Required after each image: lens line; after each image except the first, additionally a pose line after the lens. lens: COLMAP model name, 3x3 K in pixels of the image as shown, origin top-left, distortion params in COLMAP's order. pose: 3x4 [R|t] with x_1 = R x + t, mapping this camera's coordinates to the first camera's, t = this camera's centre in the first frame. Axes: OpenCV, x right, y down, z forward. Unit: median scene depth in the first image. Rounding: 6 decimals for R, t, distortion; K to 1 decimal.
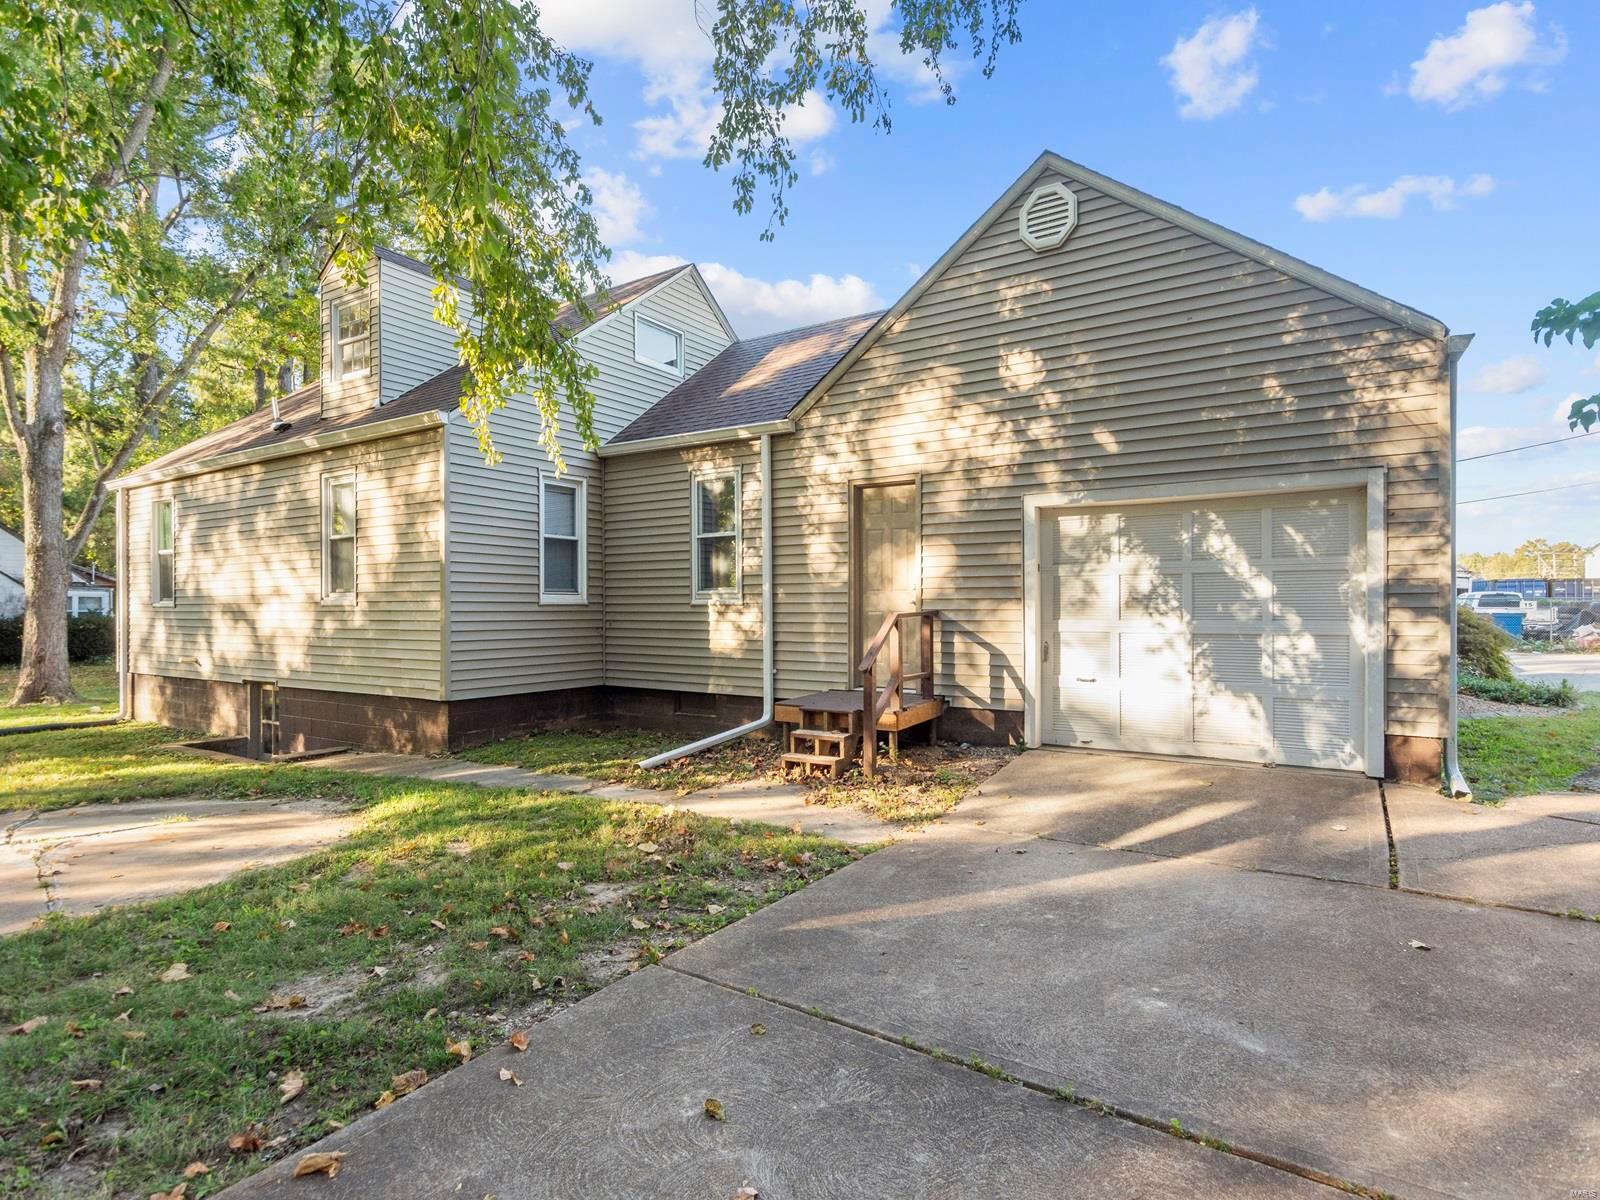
lens RADIAL K [[842.9, 0, 794.0], [0, 842.9, 595.5], [0, 0, 1]] dist [0.004350, 0.001221]
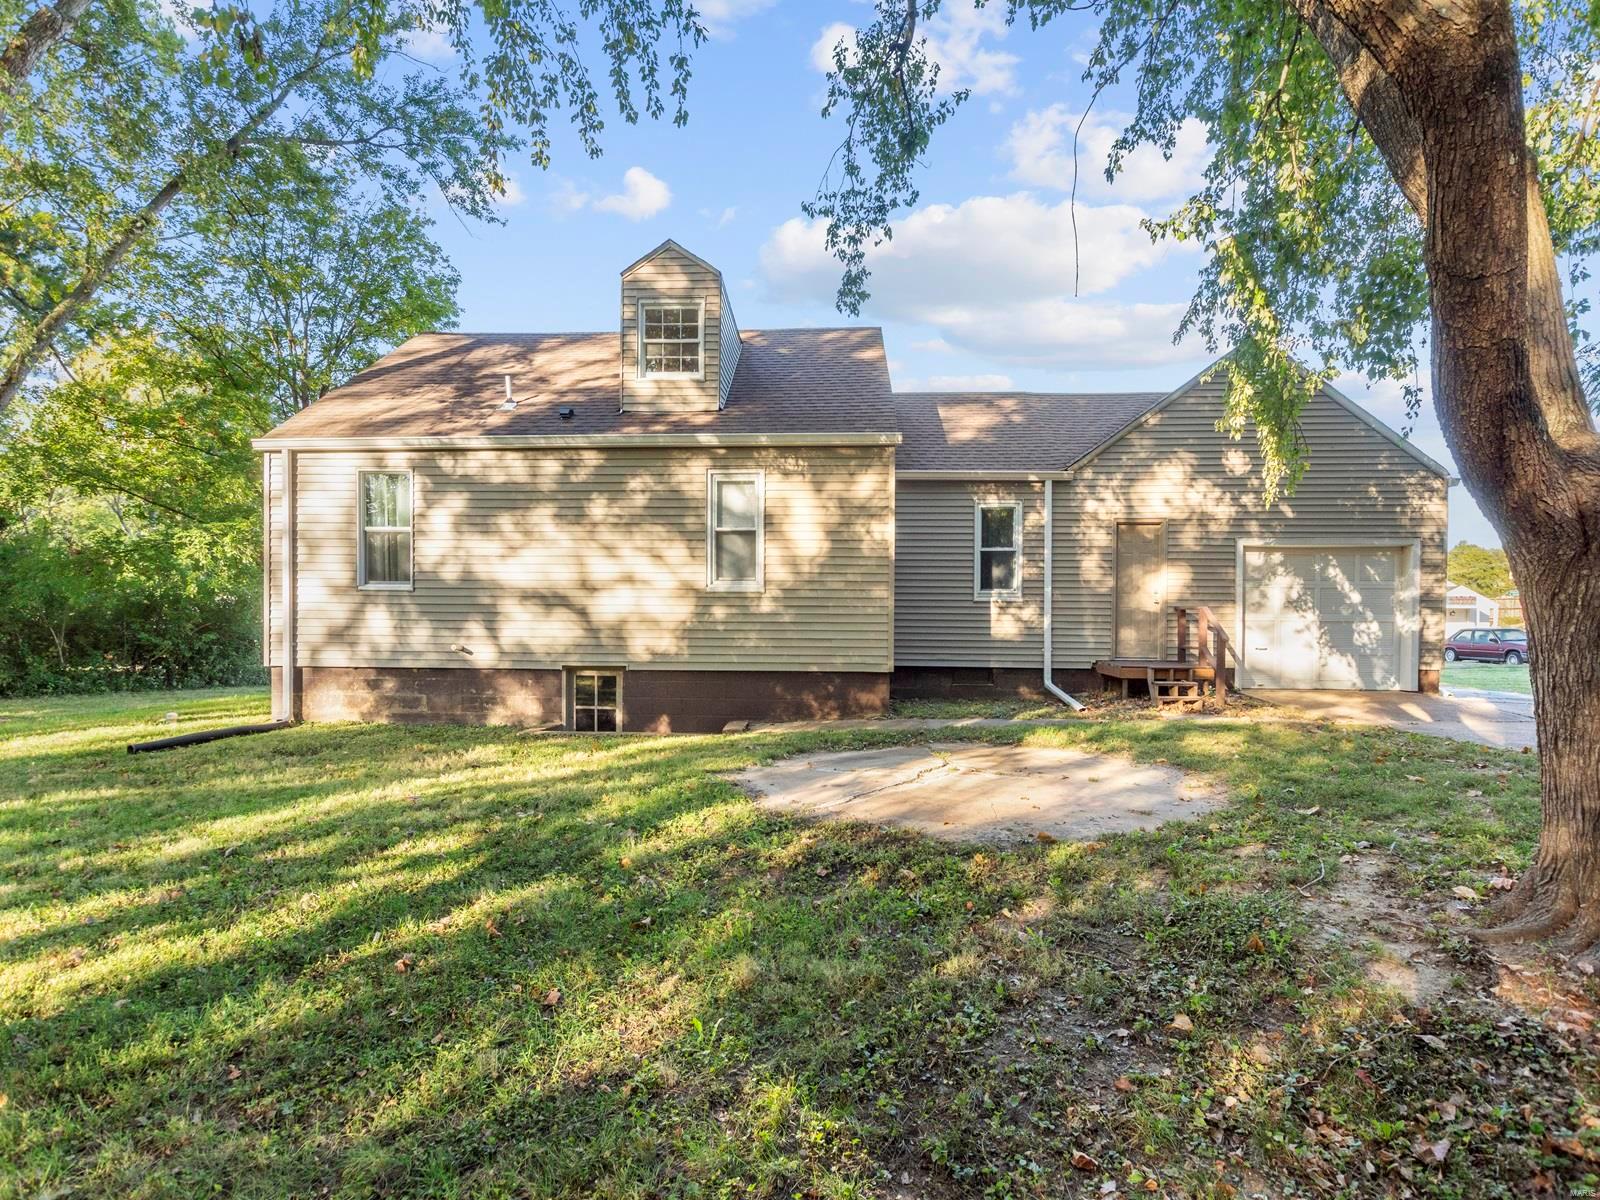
lens RADIAL K [[782.8, 0, 799.4], [0, 782.8, 631.7], [0, 0, 1]] dist [0.001508, 0.000287]
pose [[0.864903, 0.010112, 0.501838, -1.111541], [-0.017709, 0.999789, 0.010376, 0.057153], [-0.501627, -0.017861, 0.864900, 0.088449]]
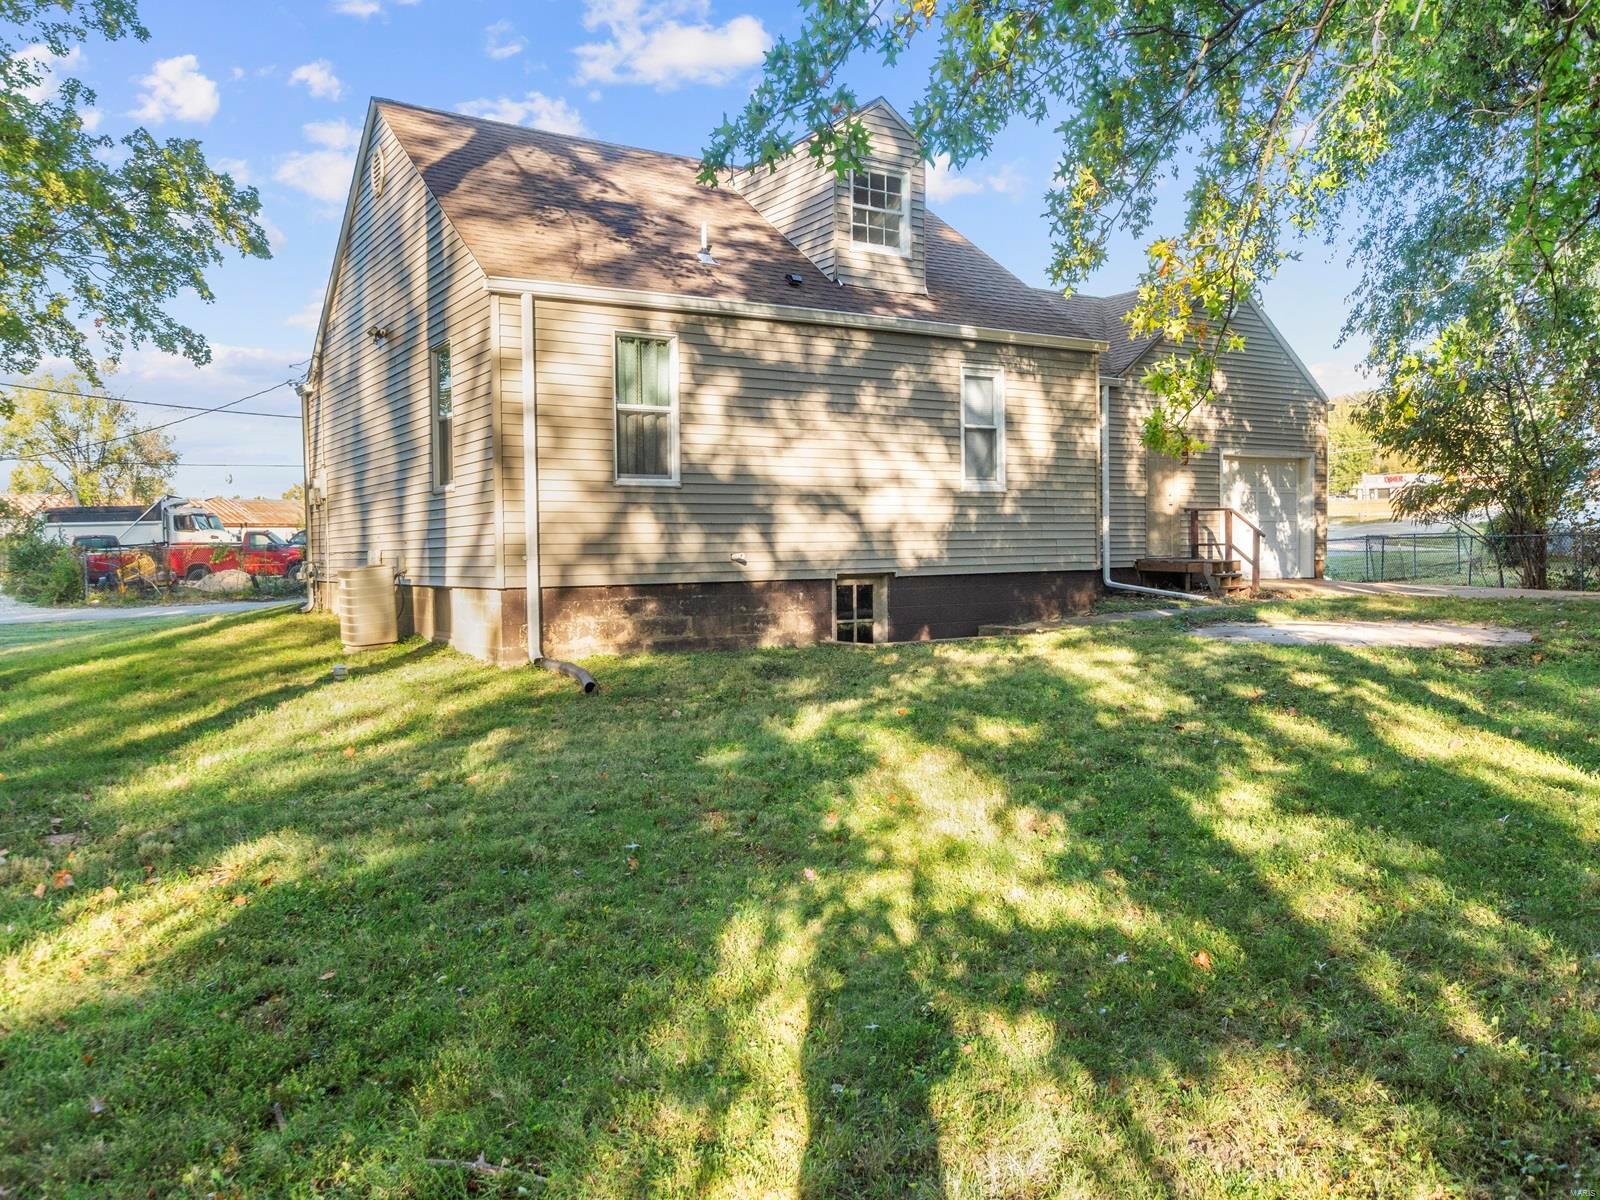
lens RADIAL K [[1215.6, 0, 798.2], [0, 1215.6, 603.3], [0, 0, 1]] dist [-0.010110, -0.005955]
pose [[0.412290, -0.041611, 0.910102, -2.307275], [0.002923, 0.999012, 0.044352, 0.091964], [-0.911048, -0.015626, 0.412004, 0.662756]]
